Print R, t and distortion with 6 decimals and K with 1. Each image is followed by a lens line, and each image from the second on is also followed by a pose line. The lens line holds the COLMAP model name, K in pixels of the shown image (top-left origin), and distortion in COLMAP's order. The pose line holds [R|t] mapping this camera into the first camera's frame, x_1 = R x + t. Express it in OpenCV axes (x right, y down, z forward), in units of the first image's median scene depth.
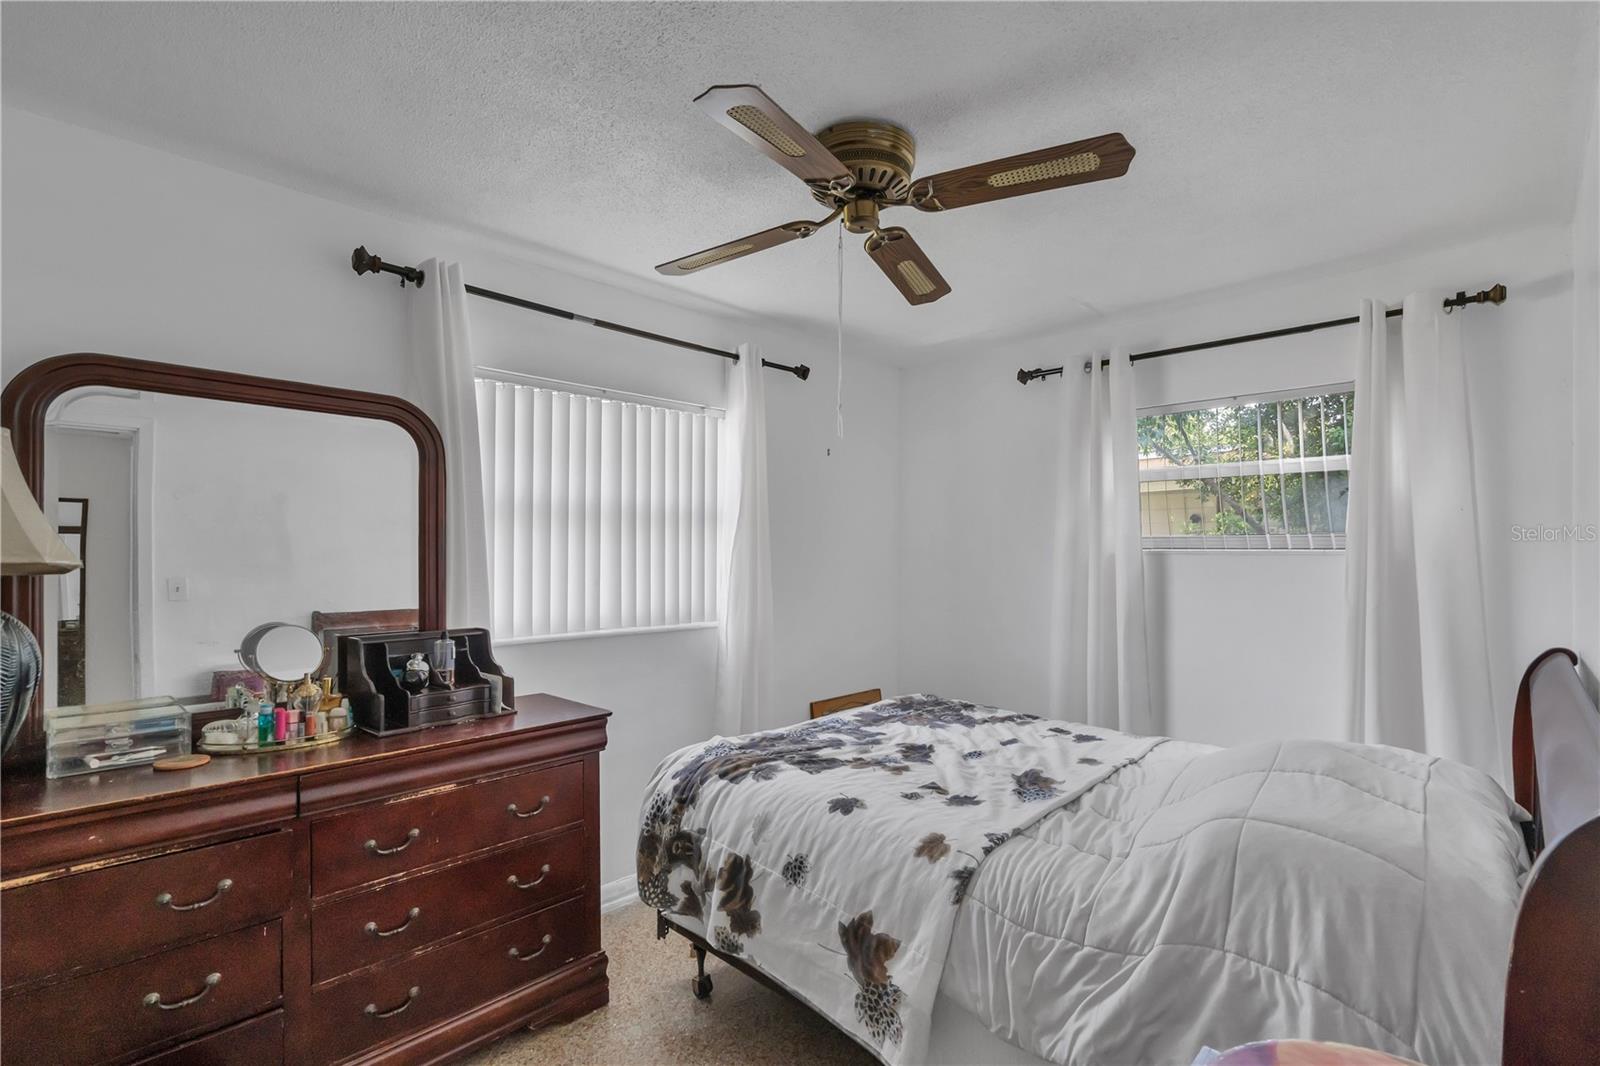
lens RADIAL K [[735.1, 0, 795.7], [0, 735.1, 546.8], [0, 0, 1]] dist [0.002205, 0.000795]
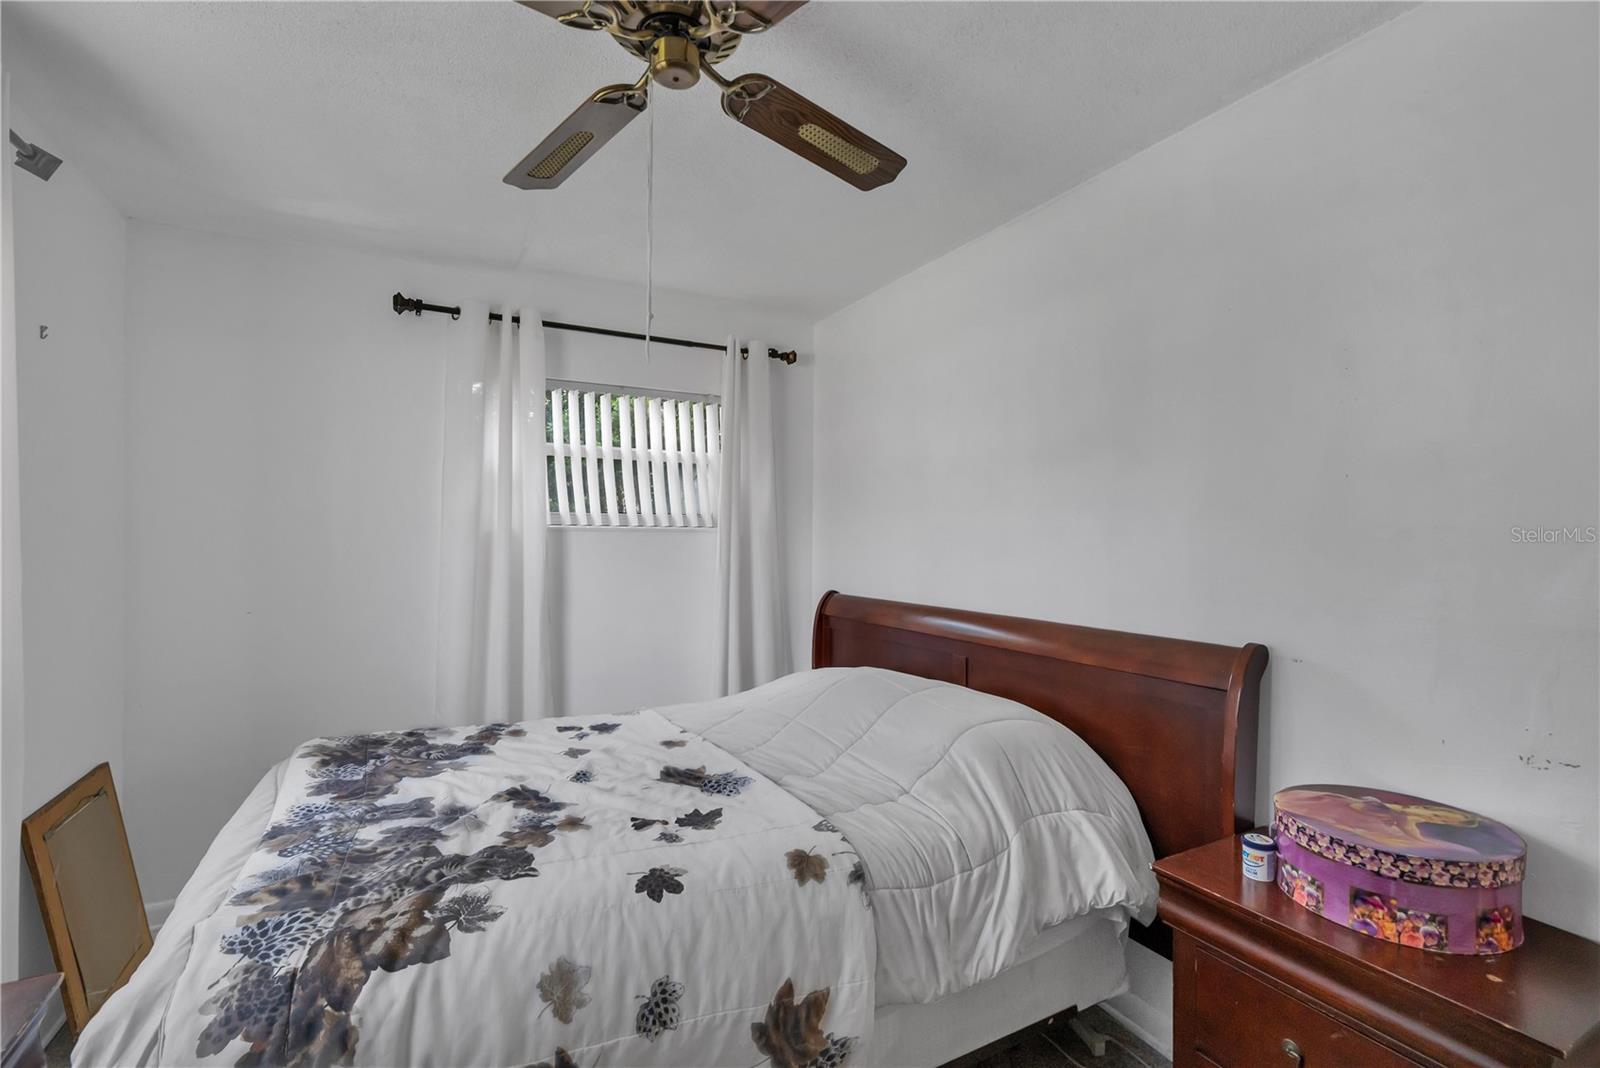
lens RADIAL K [[729.4, 0, 801.6], [0, 729.4, 533.5], [0, 0, 1]] dist [-0.004460, 0.001250]
pose [[0.303289, -0.000678, 0.952898, -0.504259], [-0.011760, 0.999921, 0.004454, 0.008335], [-0.952826, -0.012557, 0.303257, 0.593068]]
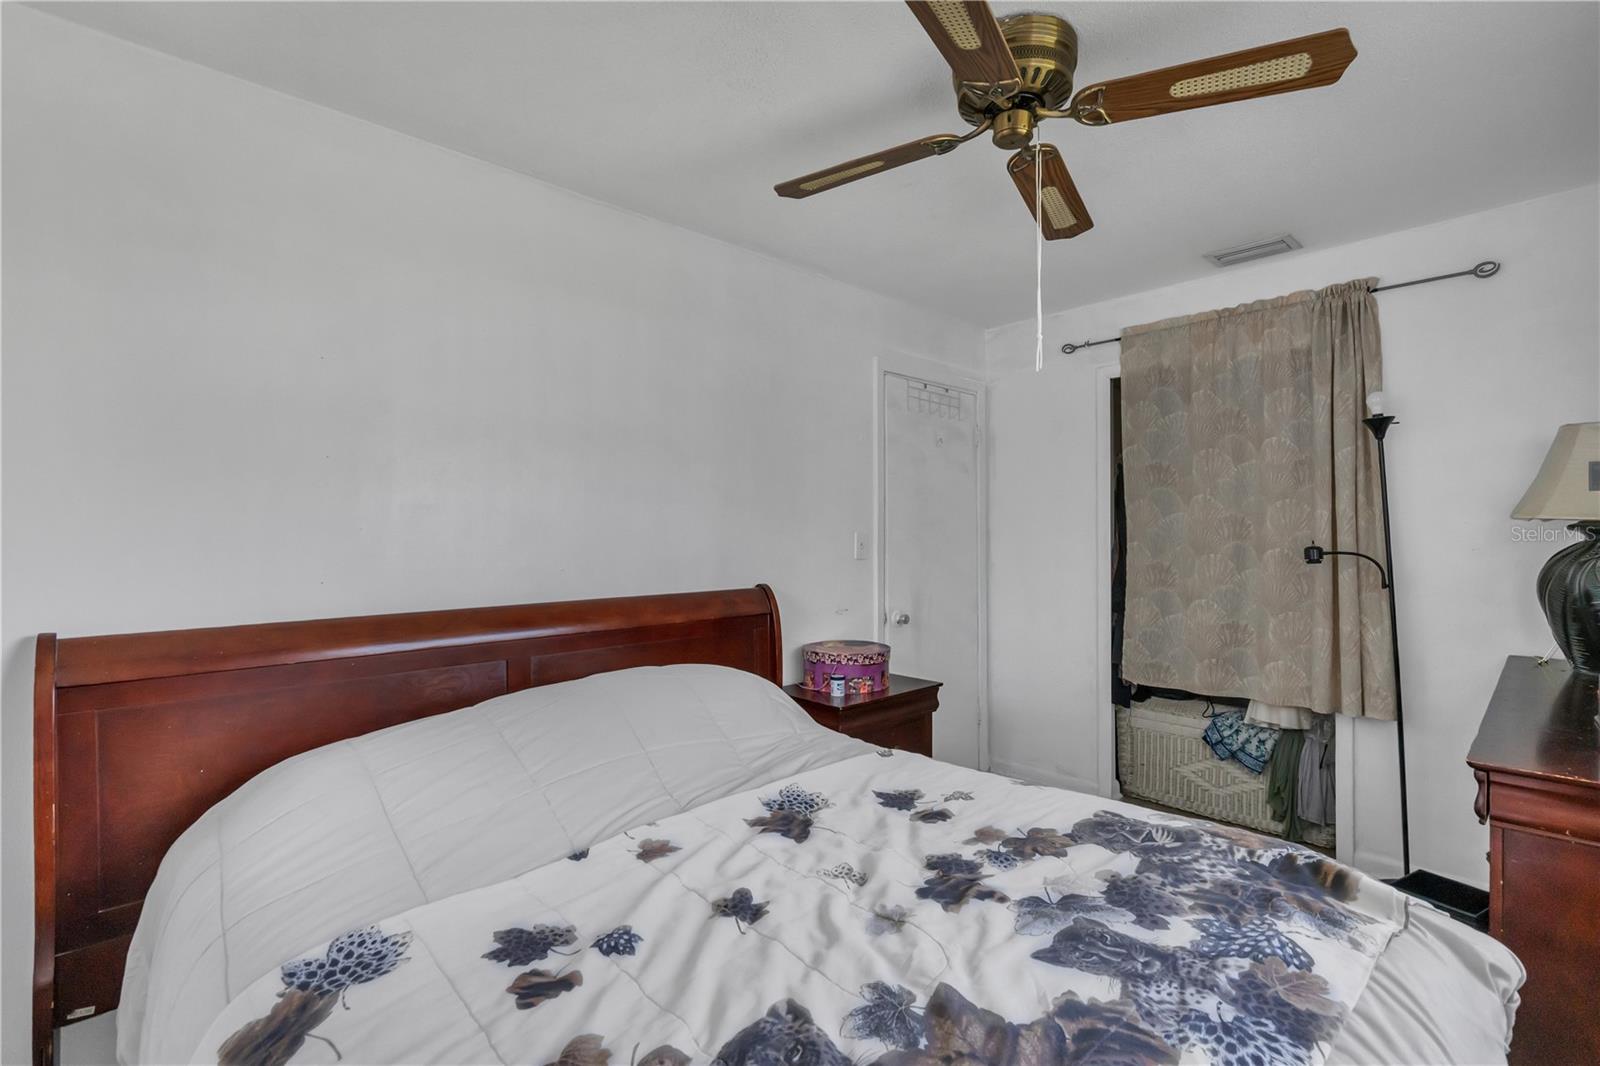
lens RADIAL K [[729.4, 0, 801.6], [0, 729.4, 532.5], [0, 0, 1]] dist [-0.004460, 0.001250]
pose [[-0.998997, 0.001331, 0.044753, 0.277698], [0.000867, 0.999946, -0.010375, 0.045890], [-0.044764, -0.010326, -0.998944, 1.710558]]
